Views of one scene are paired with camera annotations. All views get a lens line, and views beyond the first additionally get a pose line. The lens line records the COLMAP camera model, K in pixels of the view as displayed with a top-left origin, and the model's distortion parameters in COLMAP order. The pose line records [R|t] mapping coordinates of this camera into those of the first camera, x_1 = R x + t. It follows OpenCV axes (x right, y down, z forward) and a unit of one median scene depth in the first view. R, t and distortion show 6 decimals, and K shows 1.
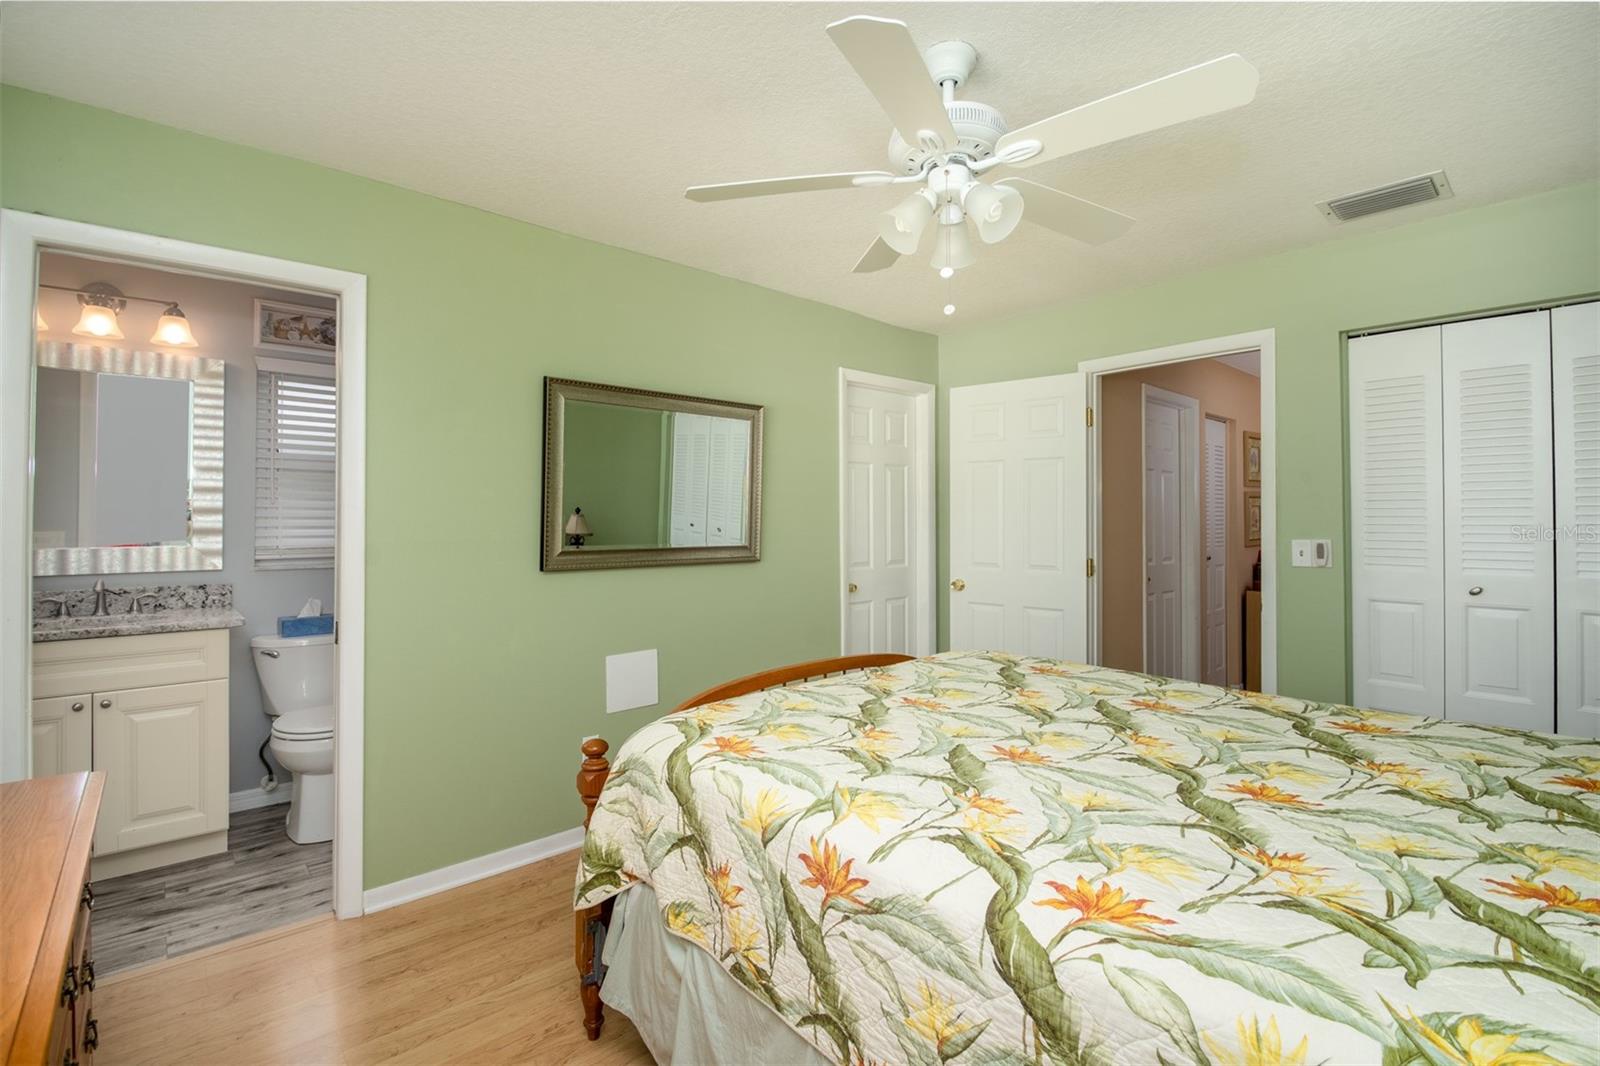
lens RADIAL K [[730.9, 0, 822.6], [0, 730.9, 508.9], [0, 0, 1]] dist [0.019854, -0.019239]
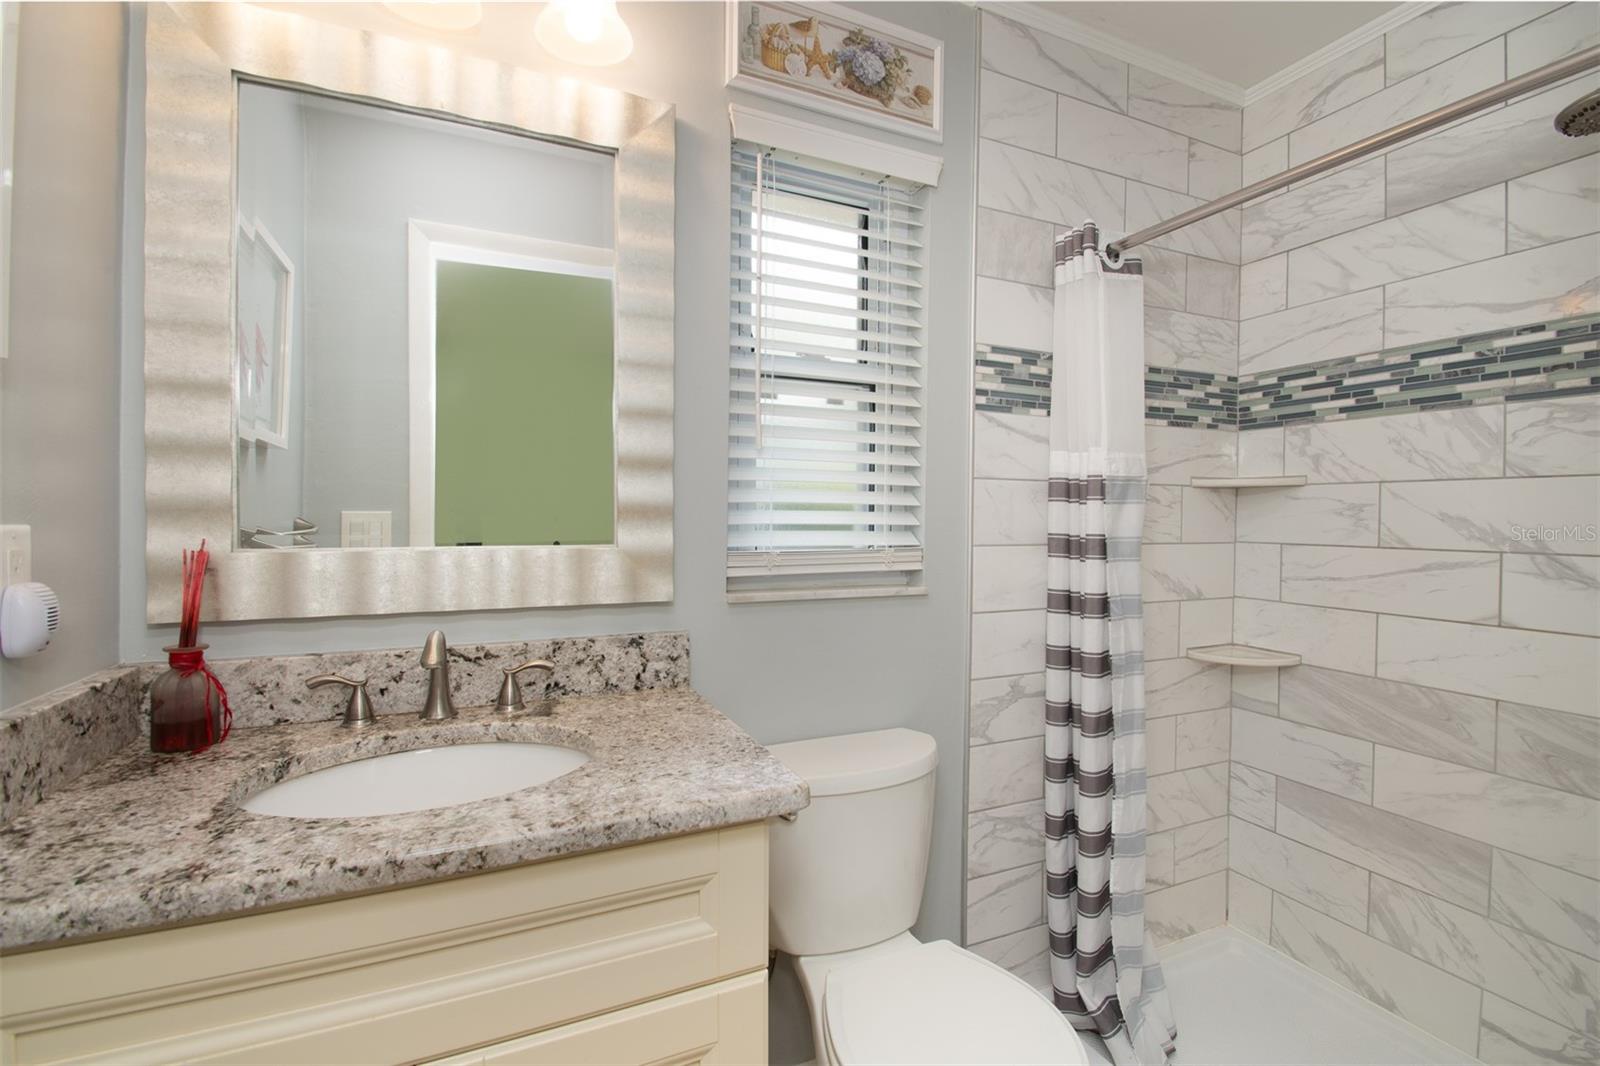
lens RADIAL K [[730.9, 0, 822.6], [0, 730.9, 508.9], [0, 0, 1]] dist [0.019854, -0.019239]
pose [[0.954325, 0.007288, -0.298680, -0.619749], [-0.002502, 0.999862, 0.016404, 0.022513], [0.298759, -0.014907, 0.954212, 0.632569]]
